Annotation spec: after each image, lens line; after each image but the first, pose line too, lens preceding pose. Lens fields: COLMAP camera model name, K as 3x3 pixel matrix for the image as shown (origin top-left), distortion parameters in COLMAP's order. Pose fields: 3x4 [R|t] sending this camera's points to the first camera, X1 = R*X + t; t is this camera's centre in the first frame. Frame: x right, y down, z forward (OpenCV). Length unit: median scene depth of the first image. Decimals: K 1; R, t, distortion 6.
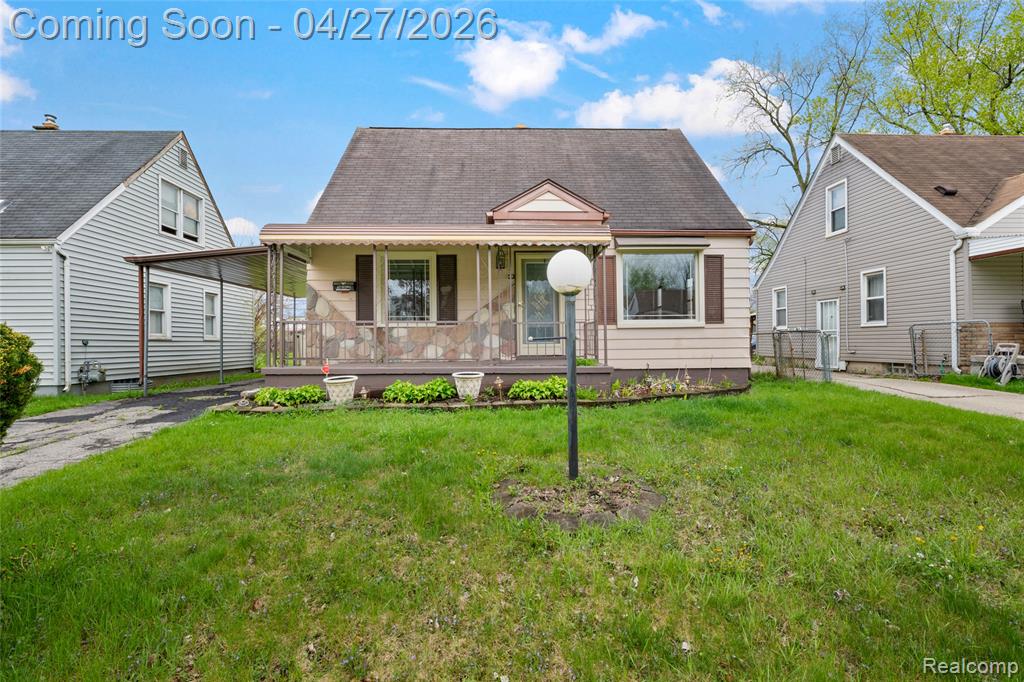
lens RADIAL K [[475.7, 0, 509.0], [0, 475.7, 341.5], [0, 0, 1]] dist [0.002888, 0.000432]
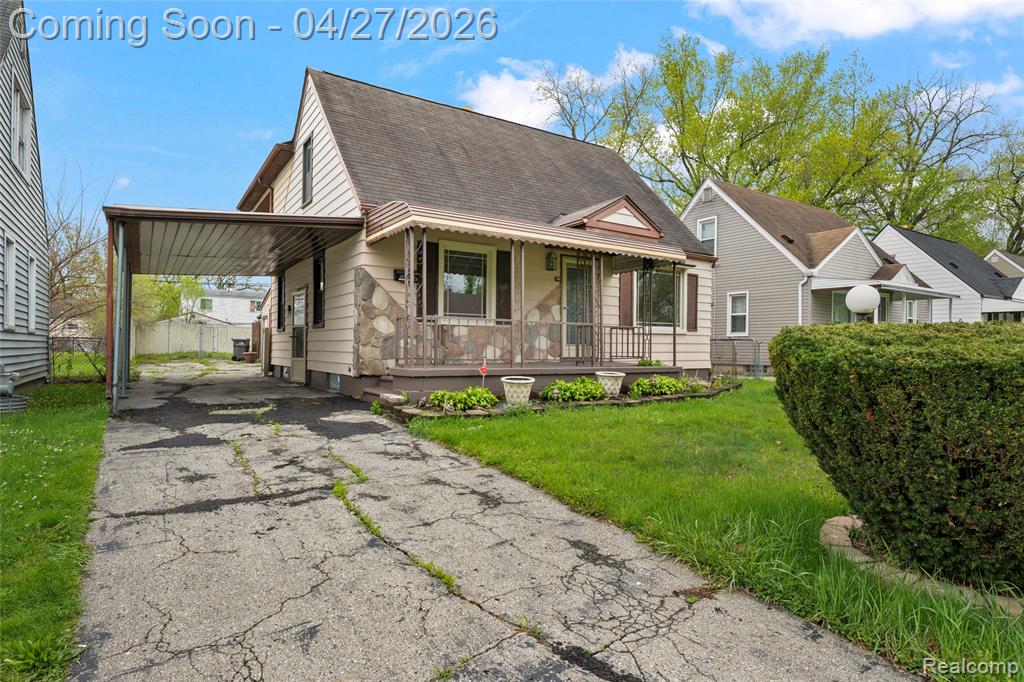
lens RADIAL K [[574.6, 0, 519.3], [0, 574.6, 342.9], [0, 0, 1]] dist [0.002252, 0.000241]
pose [[0.847158, 0.019056, 0.530999, -0.708802], [-0.018010, 0.999812, -0.007147, 0.009087], [-0.531036, -0.003509, 0.847342, 0.012109]]
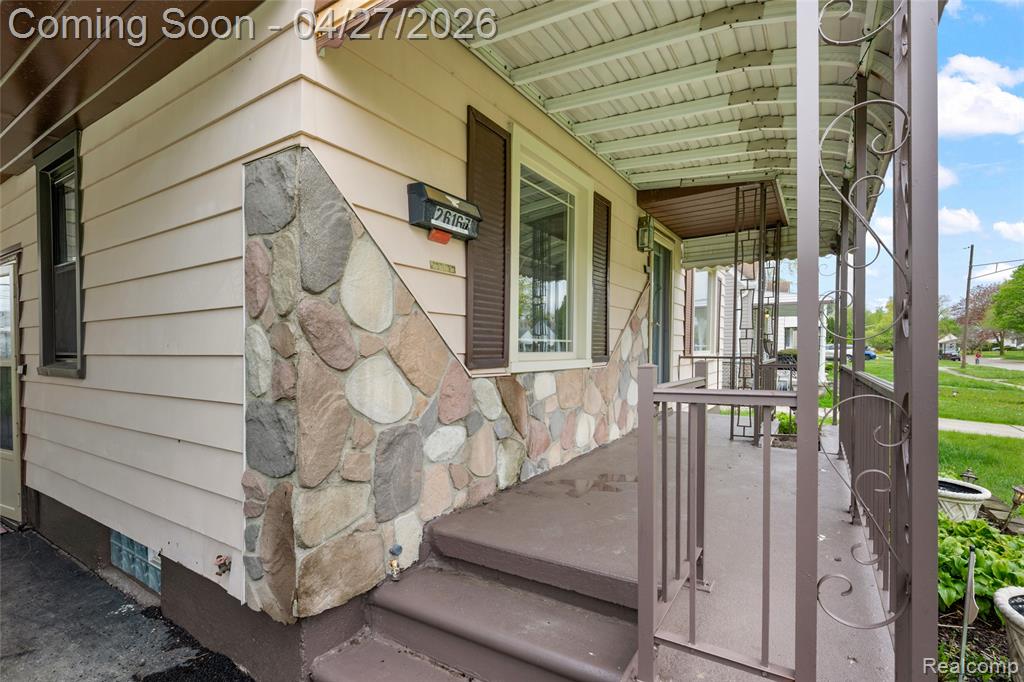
lens RADIAL K [[475.7, 0, 516.6], [0, 475.7, 358.5], [0, 0, 1]] dist [0.002888, 0.000432]
pose [[0.562295, -0.011168, 0.826861, -0.521787], [-0.008311, 0.999782, 0.019155, -0.044744], [-0.826895, -0.017642, 0.562080, 0.814753]]
